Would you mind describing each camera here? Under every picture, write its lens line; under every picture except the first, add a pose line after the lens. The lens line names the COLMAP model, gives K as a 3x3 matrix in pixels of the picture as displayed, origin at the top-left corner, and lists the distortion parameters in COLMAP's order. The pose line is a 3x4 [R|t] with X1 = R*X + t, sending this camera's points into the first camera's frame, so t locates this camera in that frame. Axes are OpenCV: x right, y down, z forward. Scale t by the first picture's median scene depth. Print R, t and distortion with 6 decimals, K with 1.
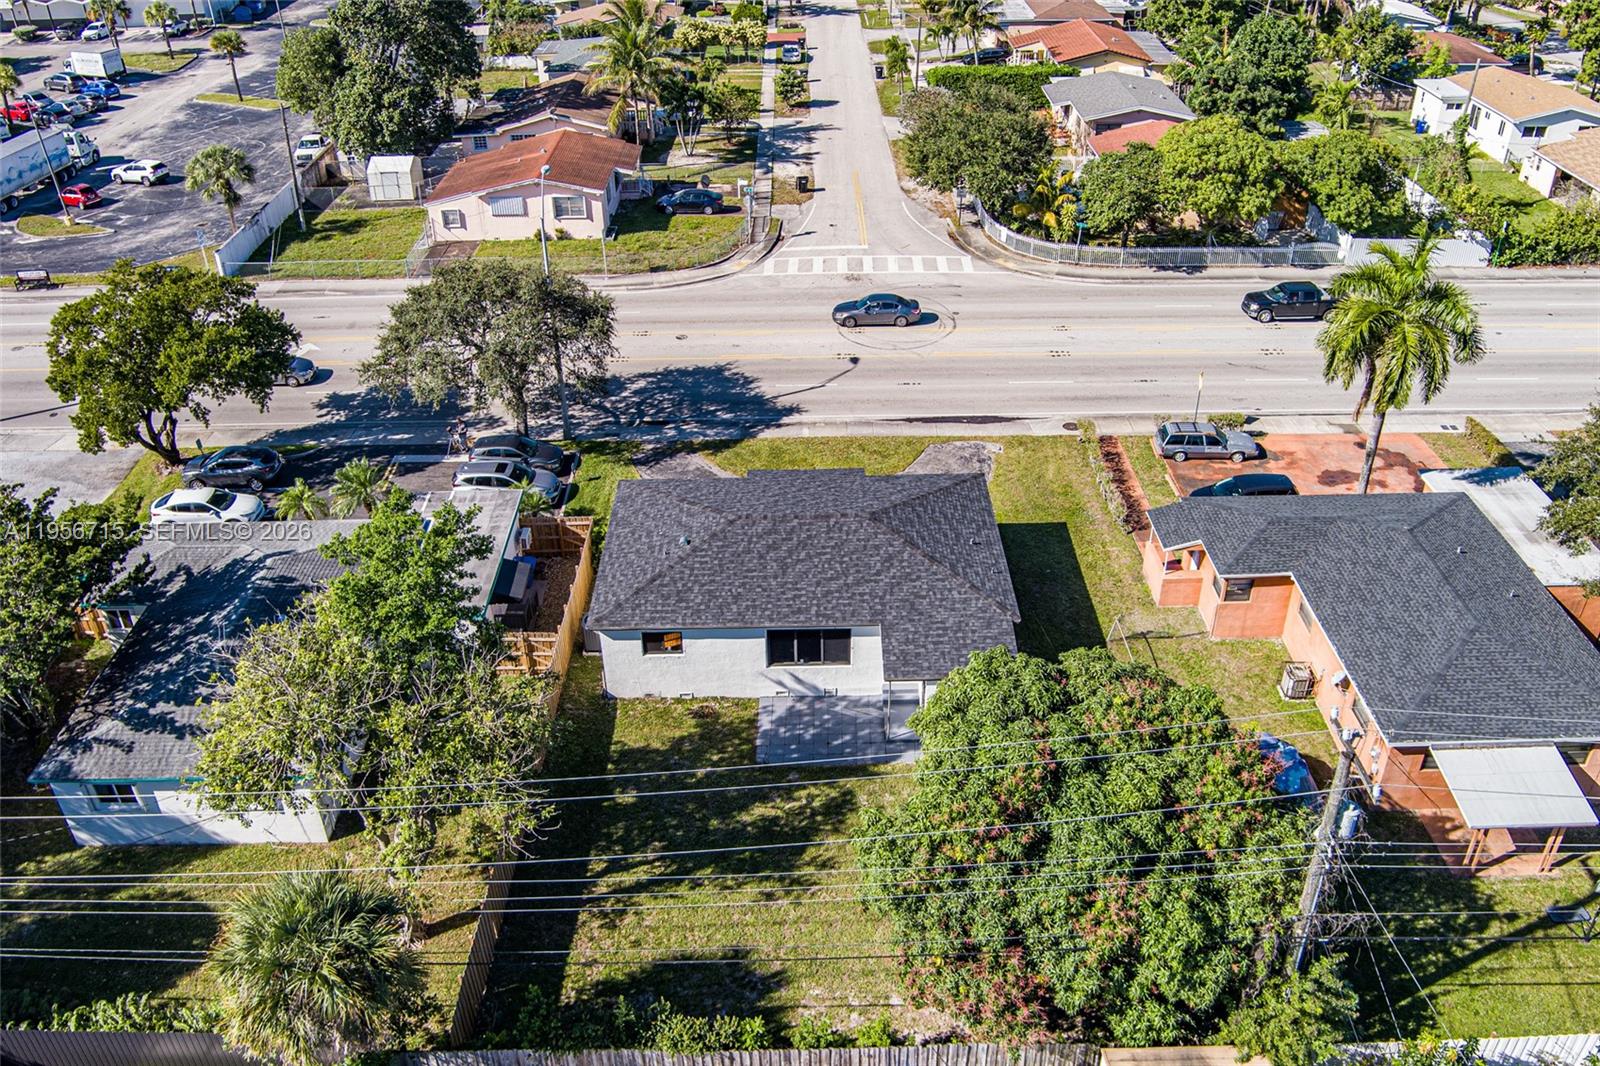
lens RADIAL K [[1263.1, 0, 806.9], [0, 1263.1, 565.6], [0, 0, 1]] dist [-0.085593, 0.038633]
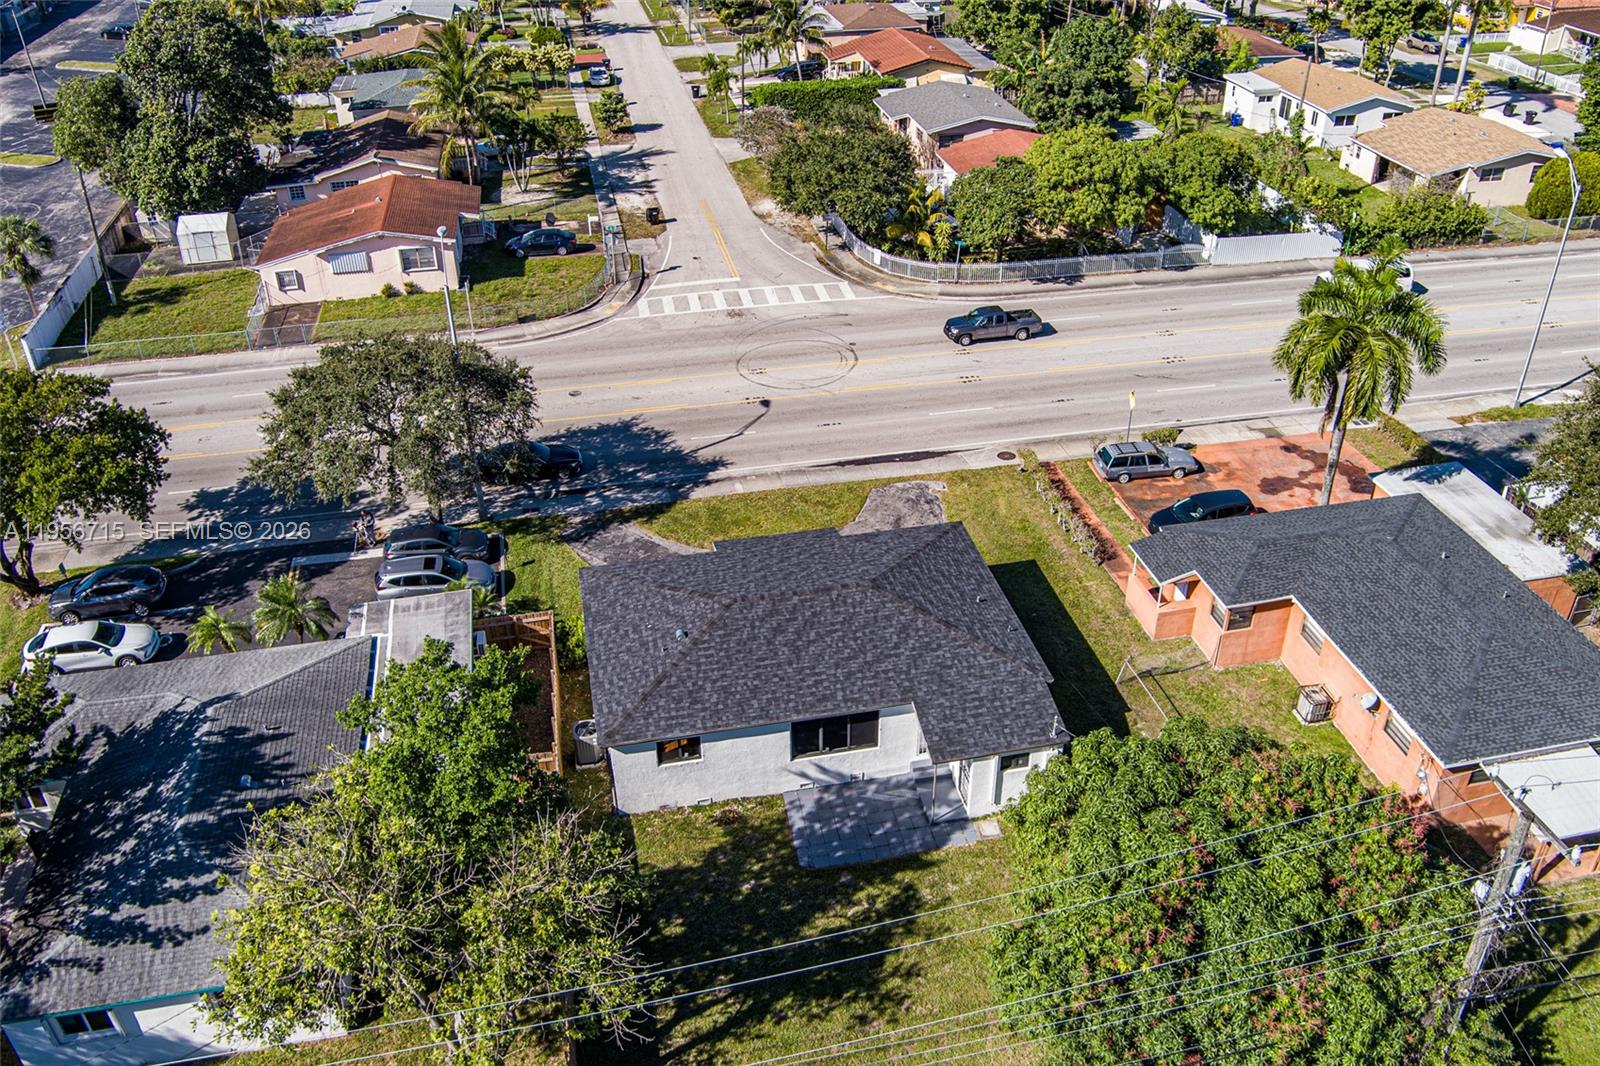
lens RADIAL K [[1263.1, 0, 808.9], [0, 1263.1, 570.7], [0, 0, 1]] dist [-0.085593, 0.038633]
pose [[0.981025, -0.105262, 0.162817, -0.117763], [0.105332, 0.994403, 0.008227, -0.049128], [-0.162772, 0.009079, 0.986622, 0.061791]]
